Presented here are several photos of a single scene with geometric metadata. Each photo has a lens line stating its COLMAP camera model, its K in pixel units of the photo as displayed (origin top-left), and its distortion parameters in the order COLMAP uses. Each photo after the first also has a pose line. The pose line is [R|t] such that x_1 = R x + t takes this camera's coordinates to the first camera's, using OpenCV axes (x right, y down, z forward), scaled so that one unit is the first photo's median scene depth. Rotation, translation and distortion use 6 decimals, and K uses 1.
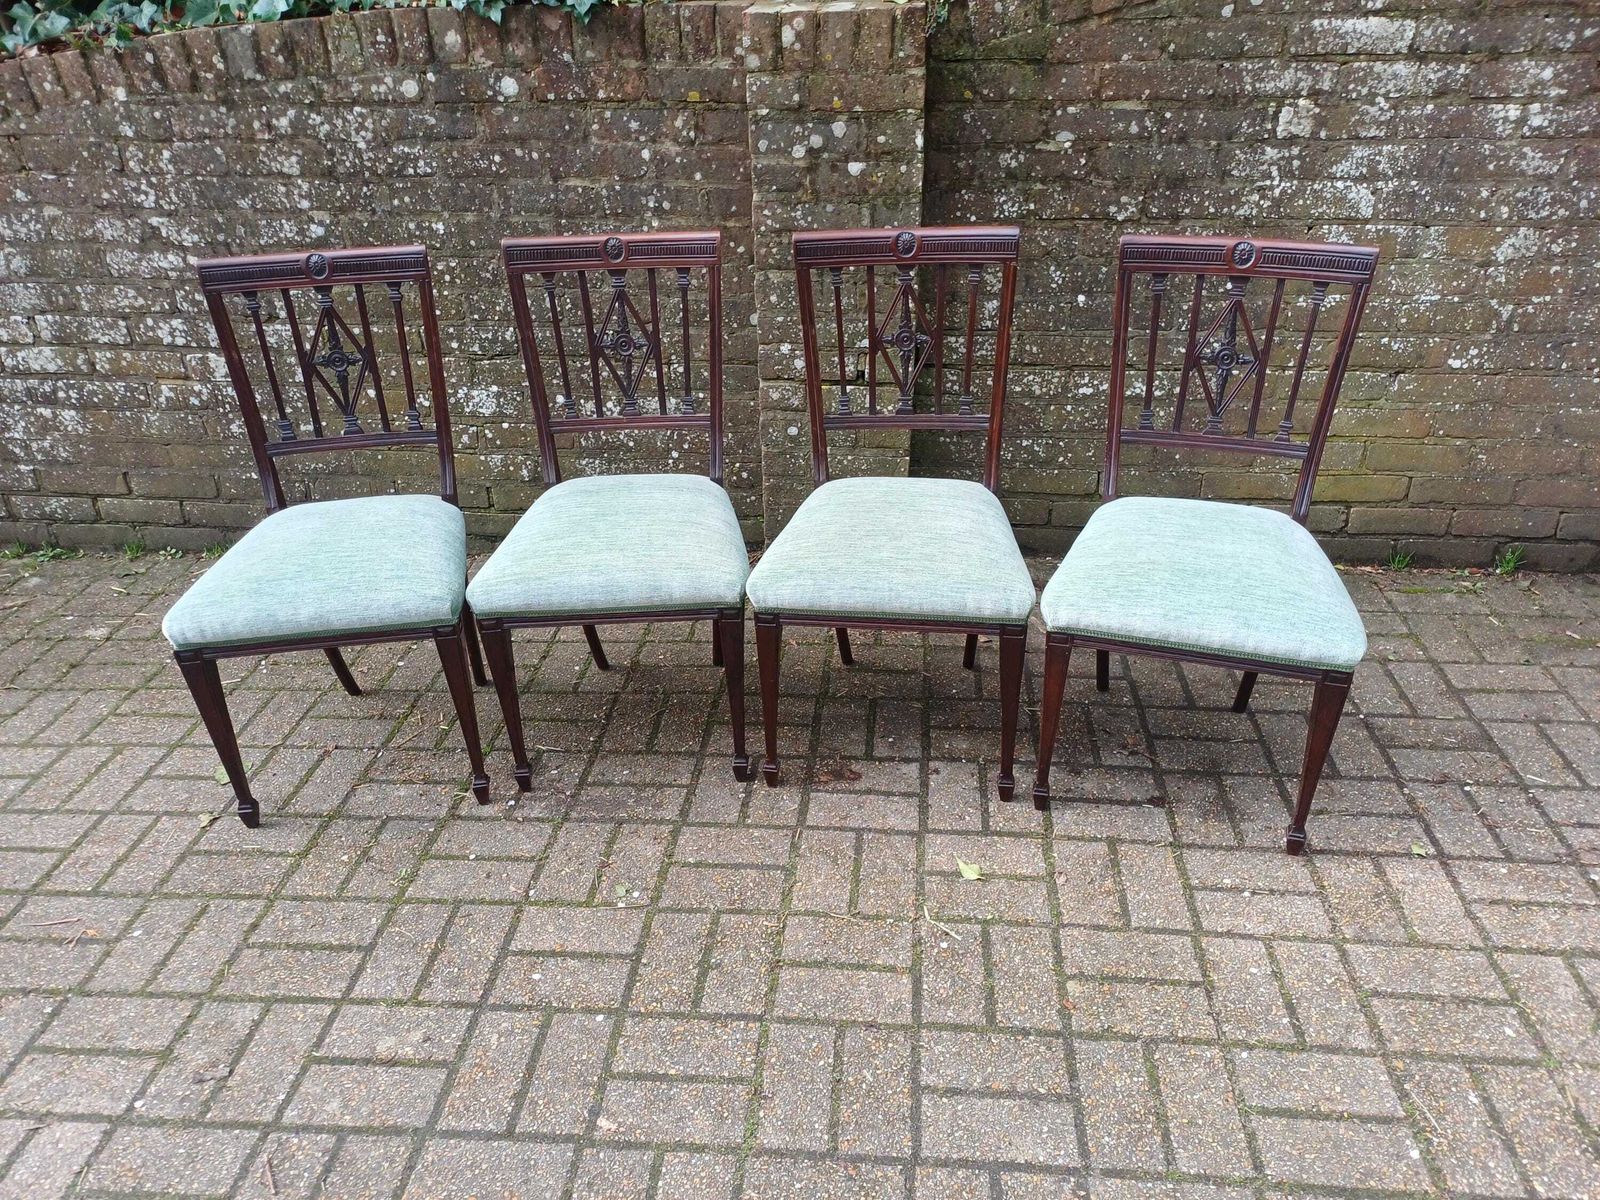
lens RADIAL K [[1180.4, 0, 796.3], [0, 1180.4, 592.1], [0, 0, 1]] dist [0.057186, -0.043537]
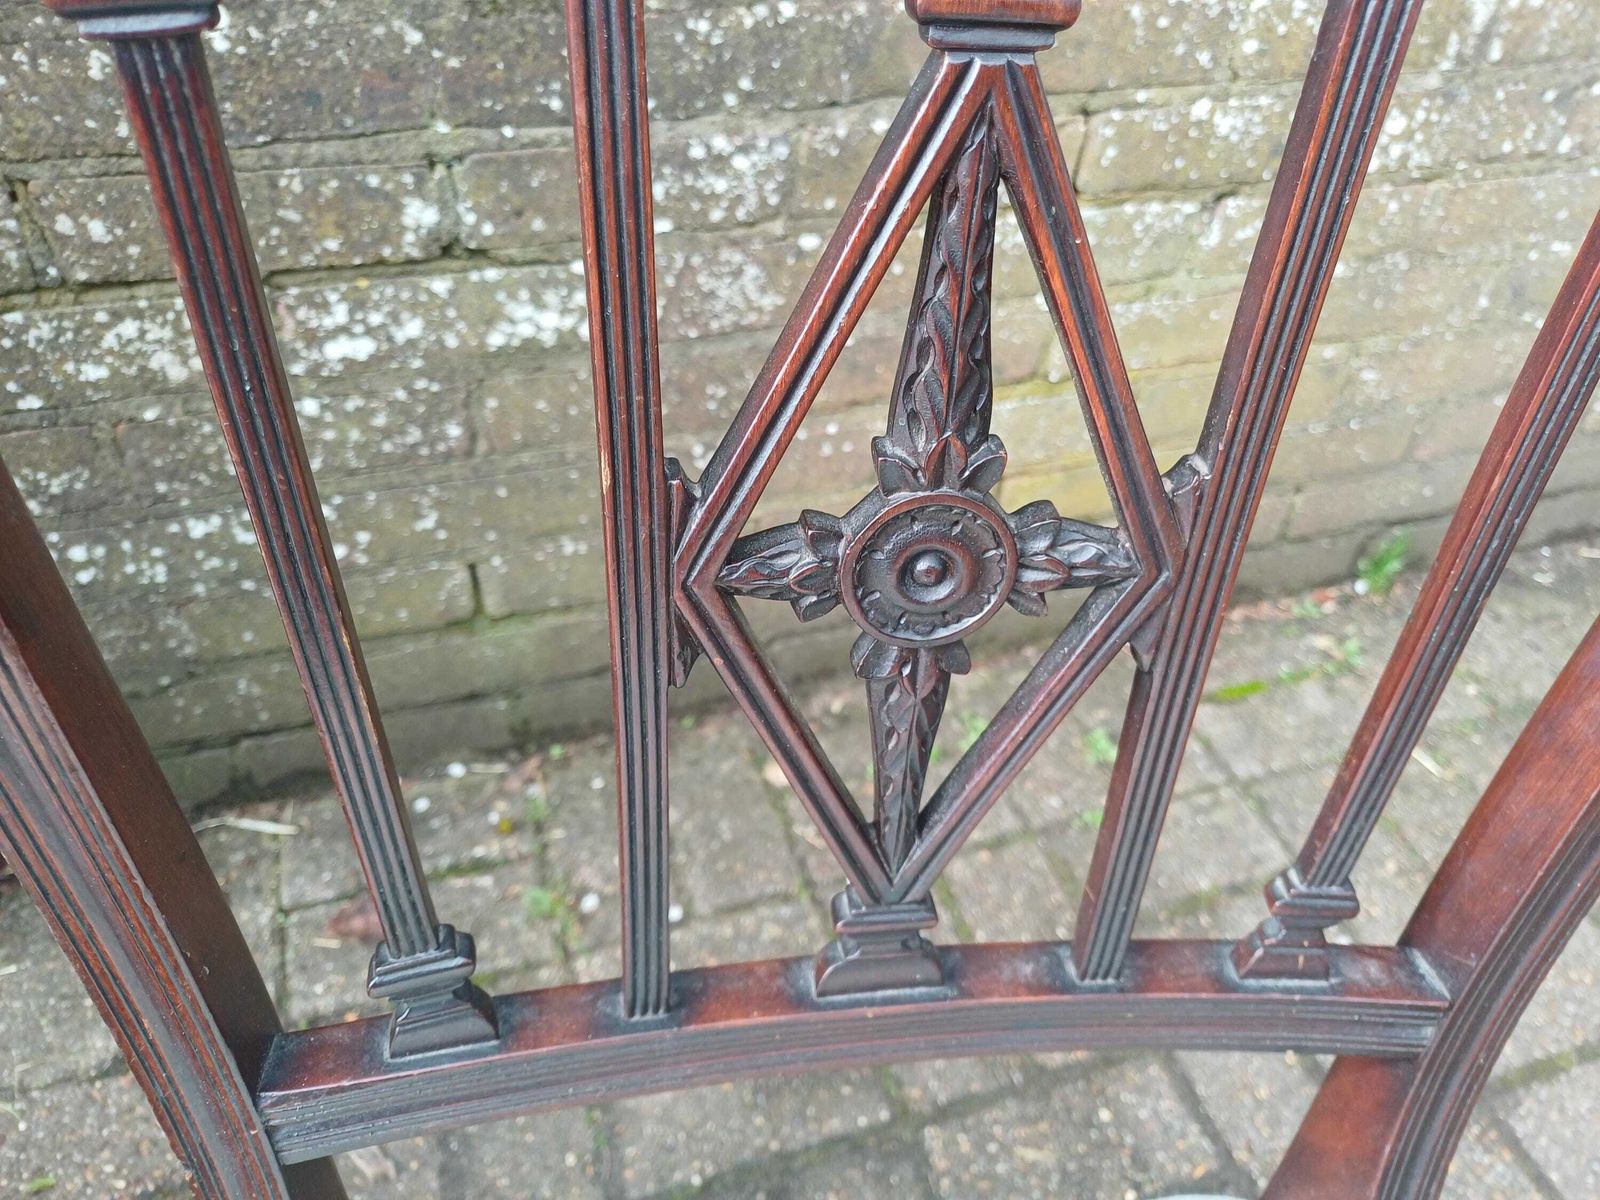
lens RADIAL K [[1216.1, 0, 816.4], [0, 1216.1, 577.0], [0, 0, 1]] dist [0.025483, -0.040587]
pose [[0.912709, -0.212321, 0.349115, 0.252153], [0.133899, 0.962634, 0.235388, -0.185734], [-0.386048, -0.168094, 0.907034, 0.731703]]
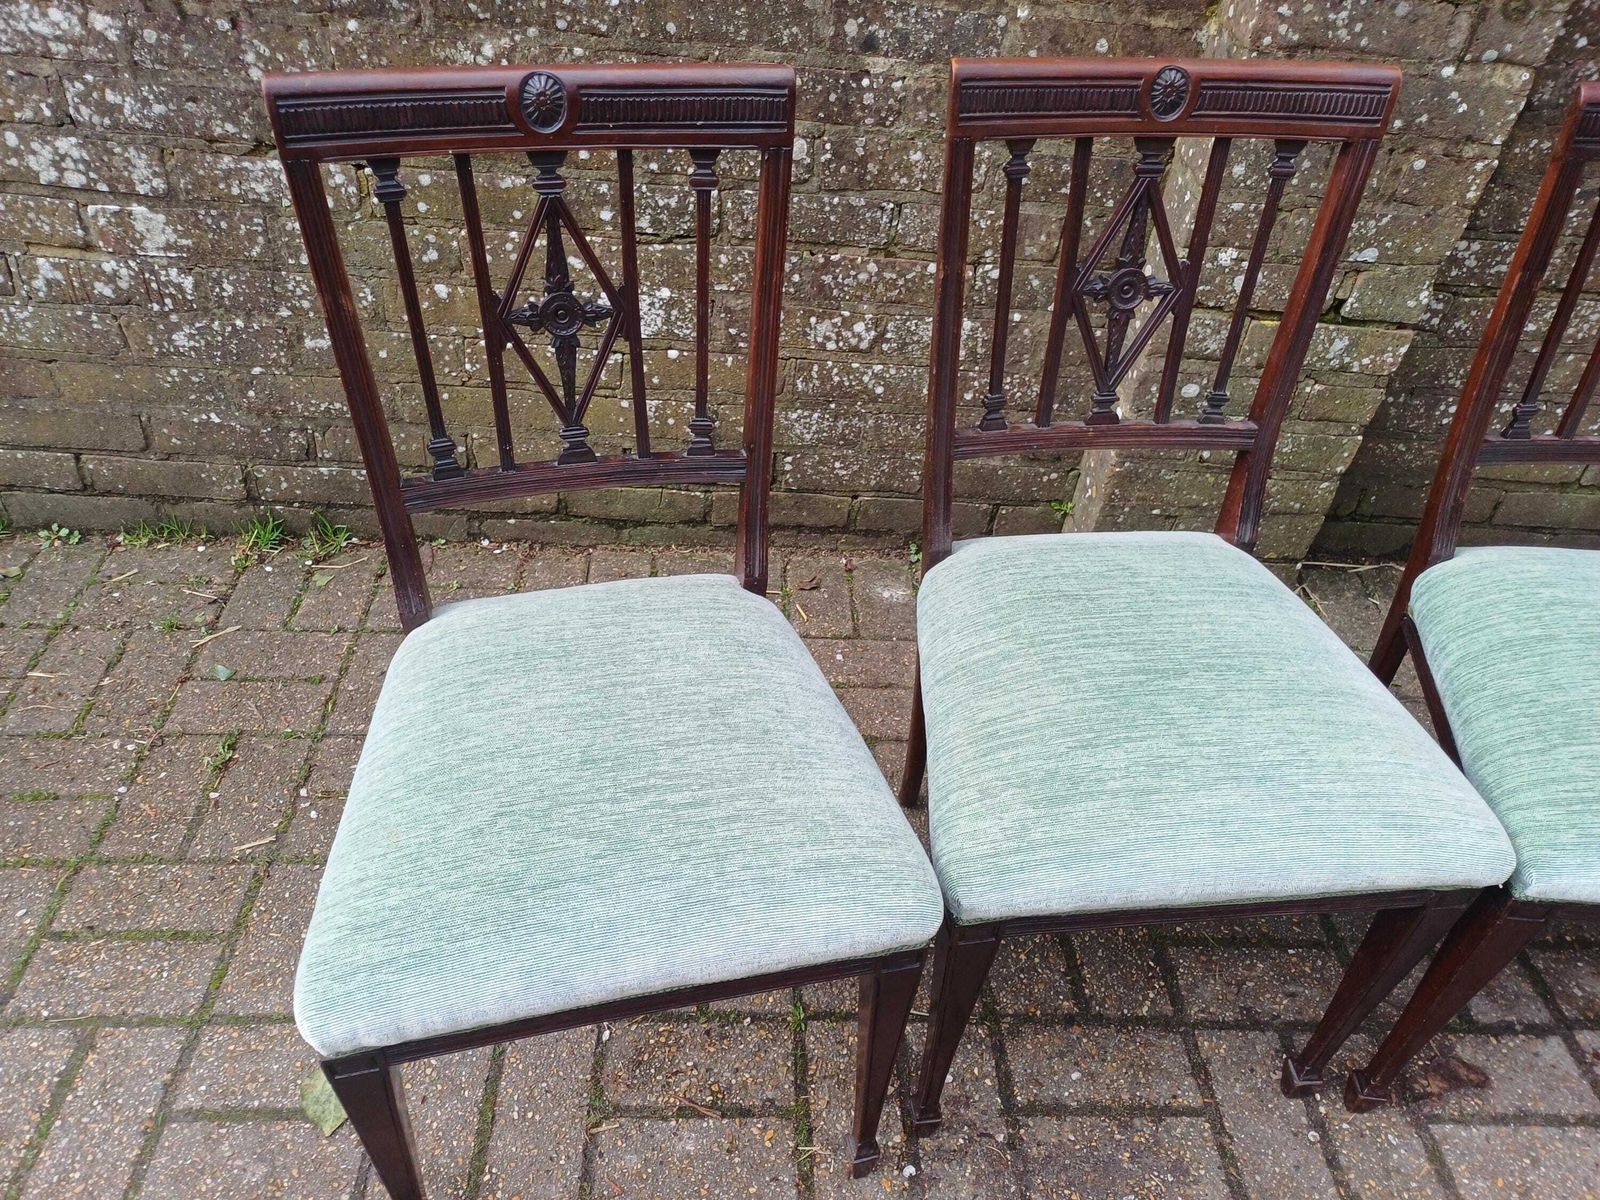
lens RADIAL K [[1184.5, 0, 778.1], [0, 1184.5, 587.4], [0, 0, 1]] dist [0.062301, -0.053126]
pose [[0.988460, -0.003269, 0.151448, -0.328486], [-0.024192, 0.983529, 0.179122, -0.154034], [-0.149539, -0.180719, 0.972100, 0.455363]]
